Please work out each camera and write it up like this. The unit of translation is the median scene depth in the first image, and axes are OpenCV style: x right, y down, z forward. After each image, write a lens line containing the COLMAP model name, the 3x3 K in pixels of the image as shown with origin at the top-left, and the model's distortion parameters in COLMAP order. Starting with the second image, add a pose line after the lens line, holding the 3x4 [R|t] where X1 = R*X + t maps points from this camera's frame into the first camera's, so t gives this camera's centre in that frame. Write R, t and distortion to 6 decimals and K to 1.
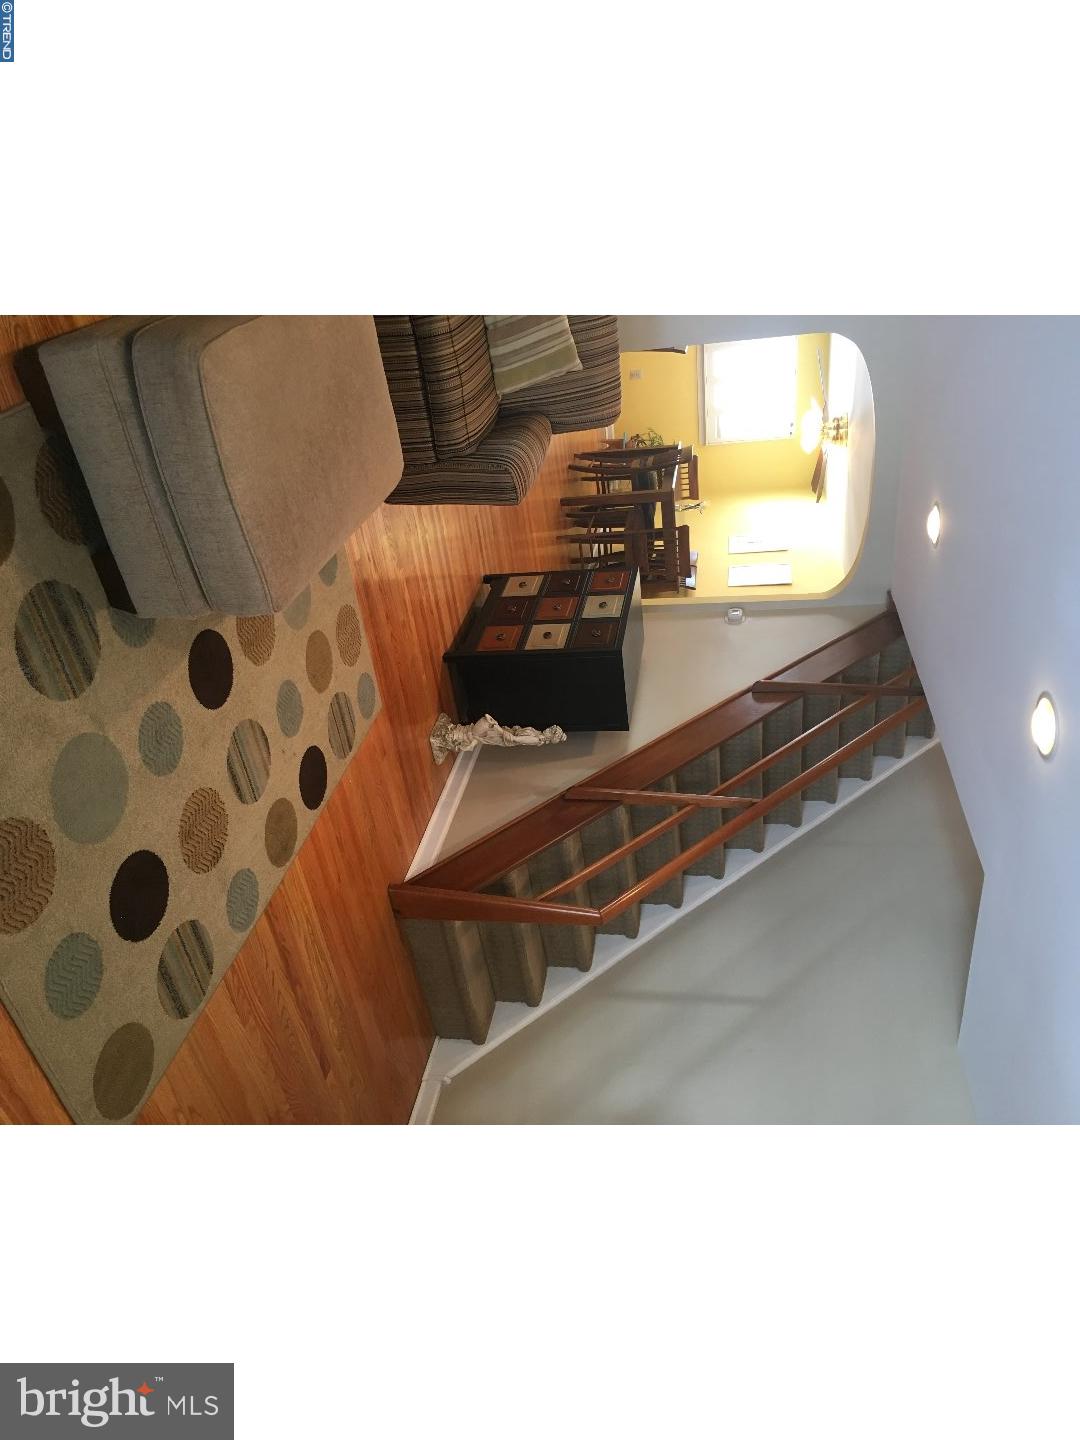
lens RADIAL K [[912.0, 0, 541.4], [0, 912.0, 715.0], [0, 0, 1]] dist [0.004896, -0.000541]
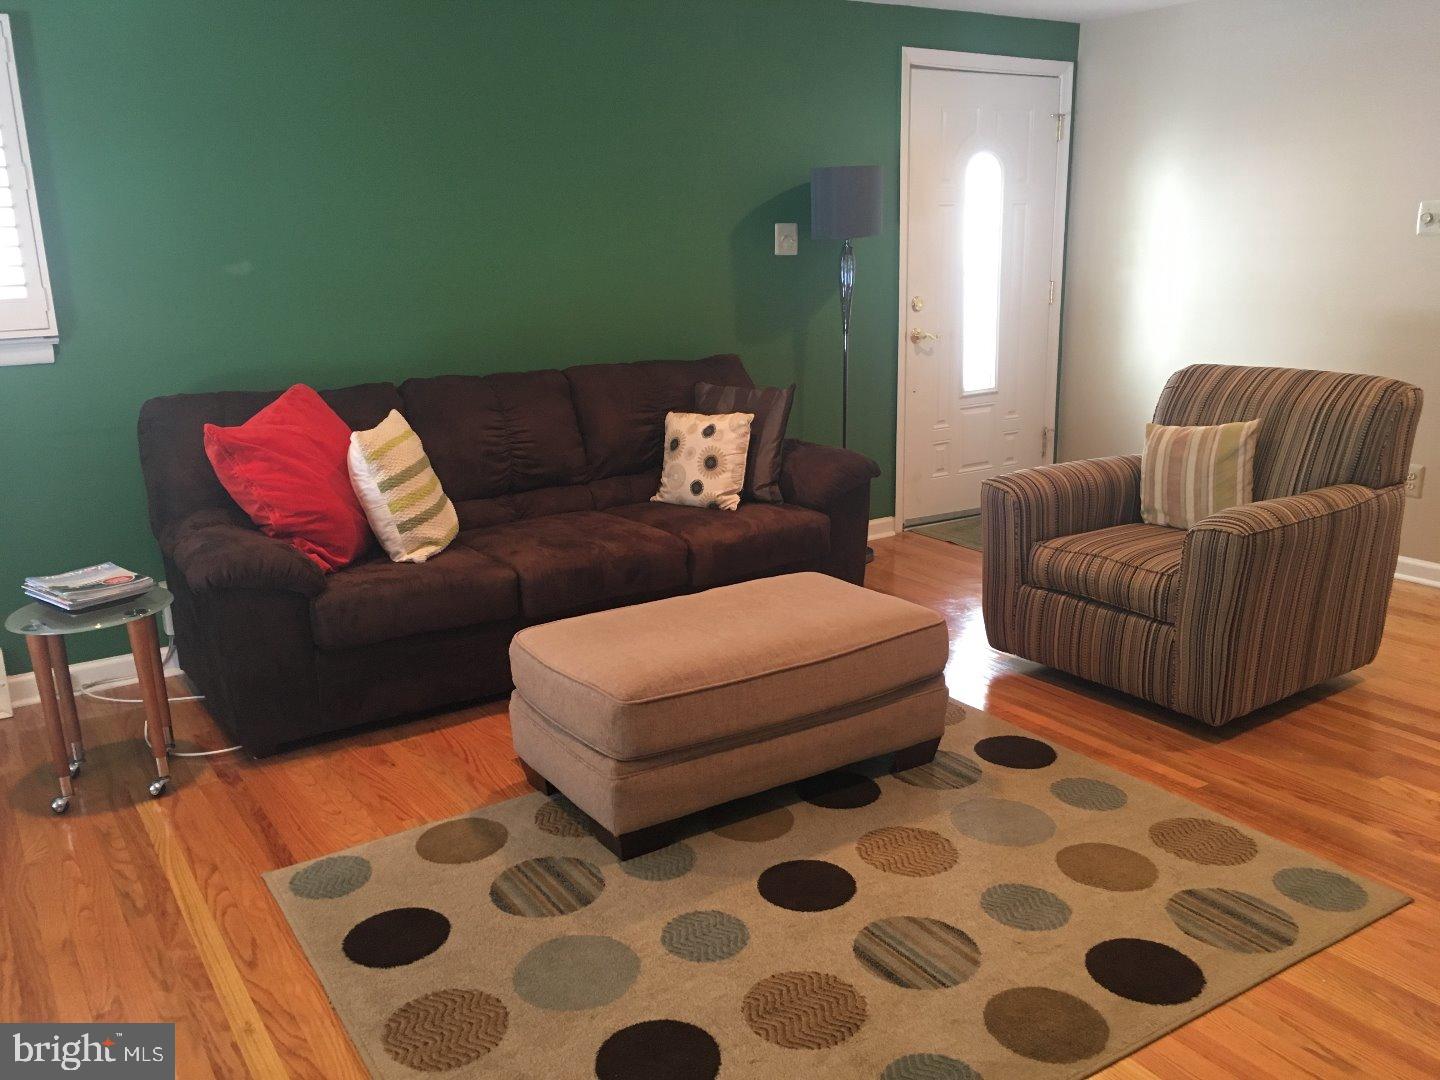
lens RADIAL K [[1222.2, 0, 714.6], [0, 1222.2, 540.0], [0, 0, 1]] dist [0.013752, -0.005185]
pose [[0.193729, -0.949072, -0.248459, 0.165445], [0.021127, 0.257234, -0.966118, 0.866409], [0.980828, 0.181916, 0.069885, 0.764539]]
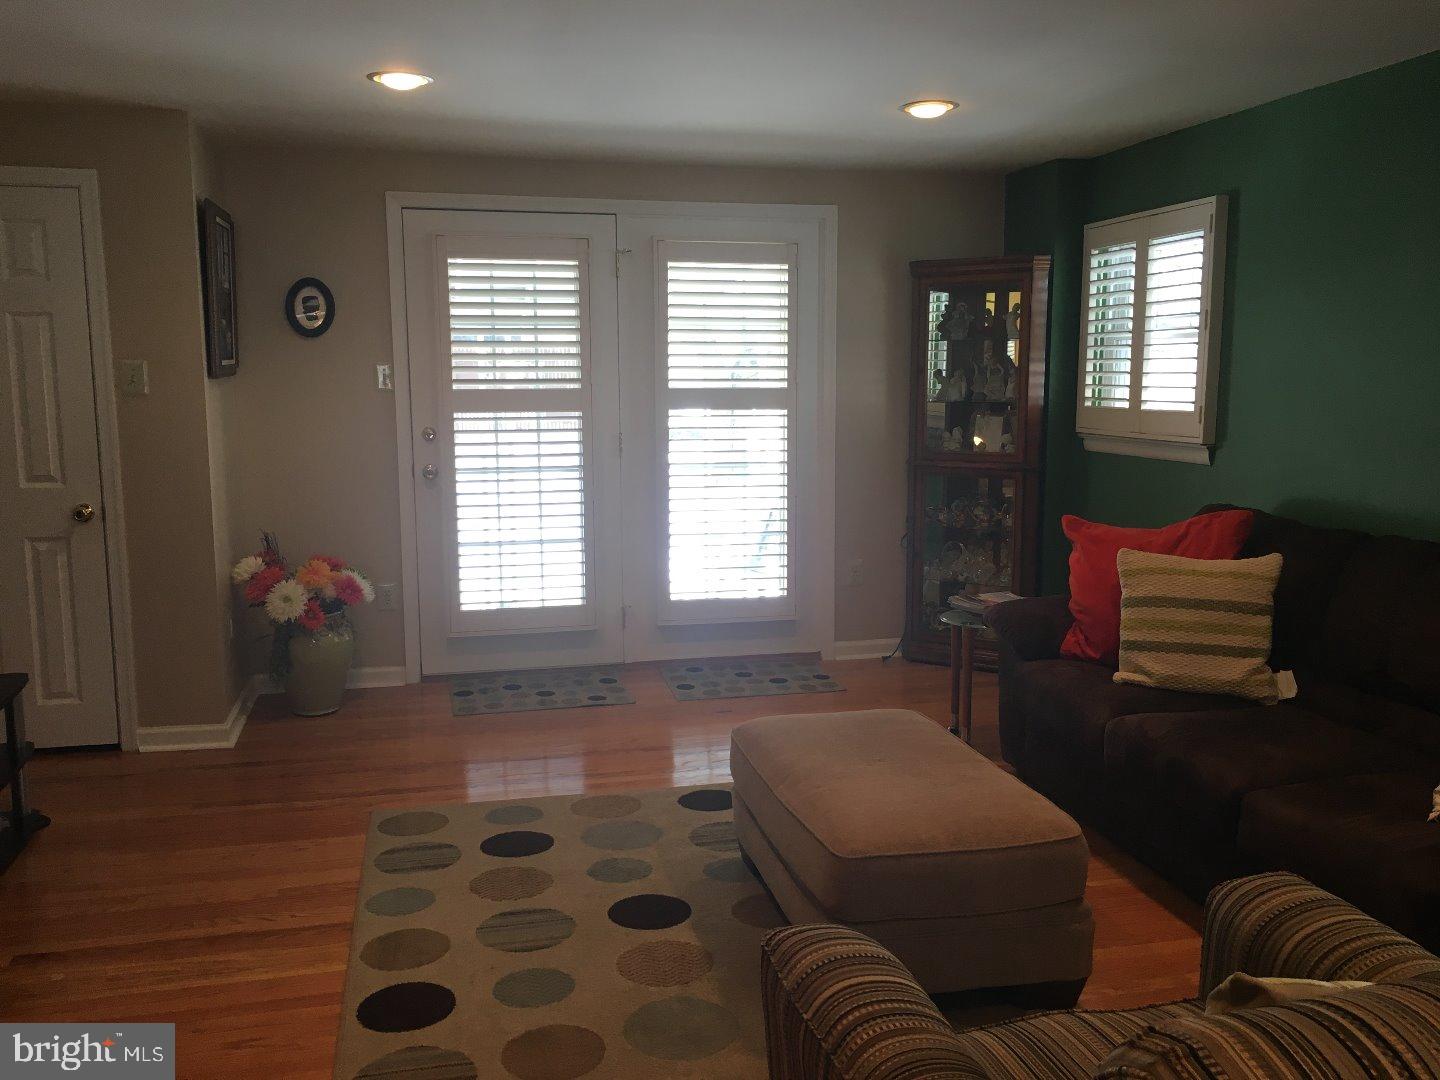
lens RADIAL K [[1222.2, 0, 716.1], [0, 1222.2, 538.1], [0, 0, 1]] dist [0.013752, -0.005185]
pose [[-0.079357, -0.939859, -0.332216, 0.402987], [-0.946836, -0.033166, 0.320002, -0.488688], [-0.311775, 0.339948, -0.887261, 1.902018]]
